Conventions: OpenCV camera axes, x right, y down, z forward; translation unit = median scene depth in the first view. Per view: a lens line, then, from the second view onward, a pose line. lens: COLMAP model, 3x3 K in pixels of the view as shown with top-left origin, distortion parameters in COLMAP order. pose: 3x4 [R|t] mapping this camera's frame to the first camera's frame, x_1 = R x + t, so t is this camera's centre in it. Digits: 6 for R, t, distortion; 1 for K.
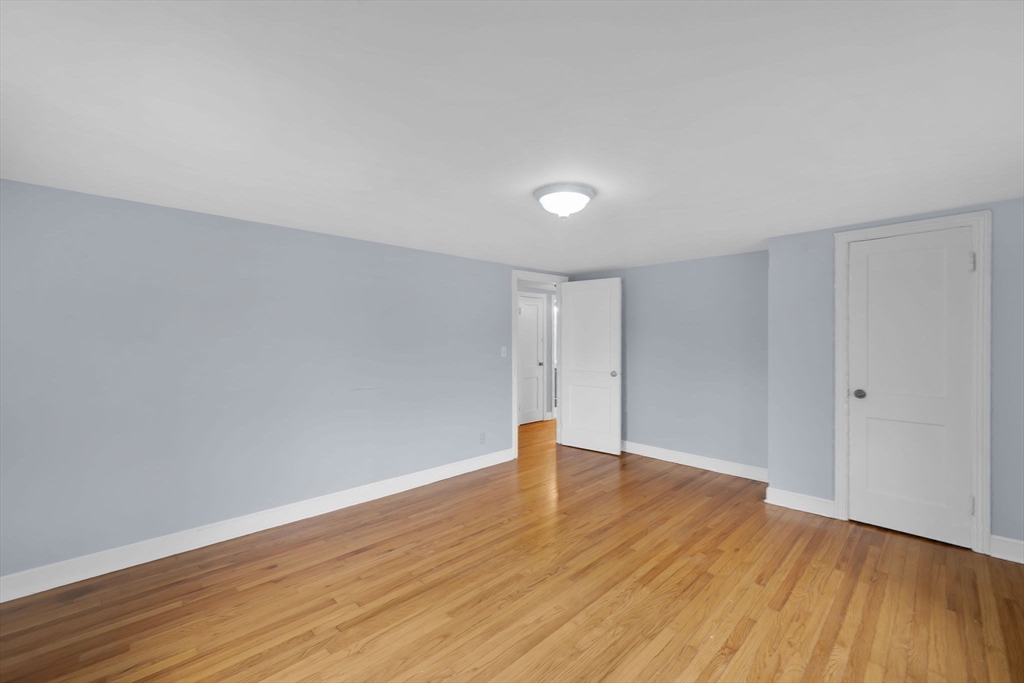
lens RADIAL K [[415.4, 0, 519.5], [0, 415.4, 339.3], [0, 0, 1]] dist [-0.001659, -0.000140]
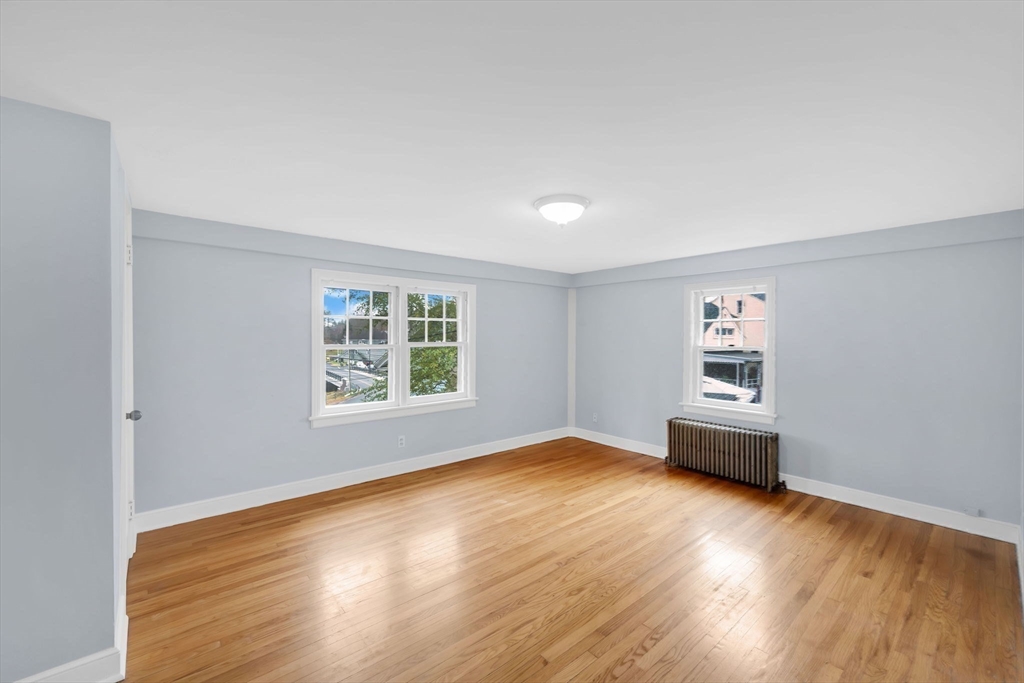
lens RADIAL K [[415.4, 0, 519.5], [0, 415.4, 339.3], [0, 0, 1]] dist [-0.001659, -0.000140]
pose [[-0.998225, -0.001009, 0.059540, 0.153012], [-0.001004, 0.999999, 0.000109, 0.004900], [-0.059540, 0.000049, -0.998226, 2.101060]]
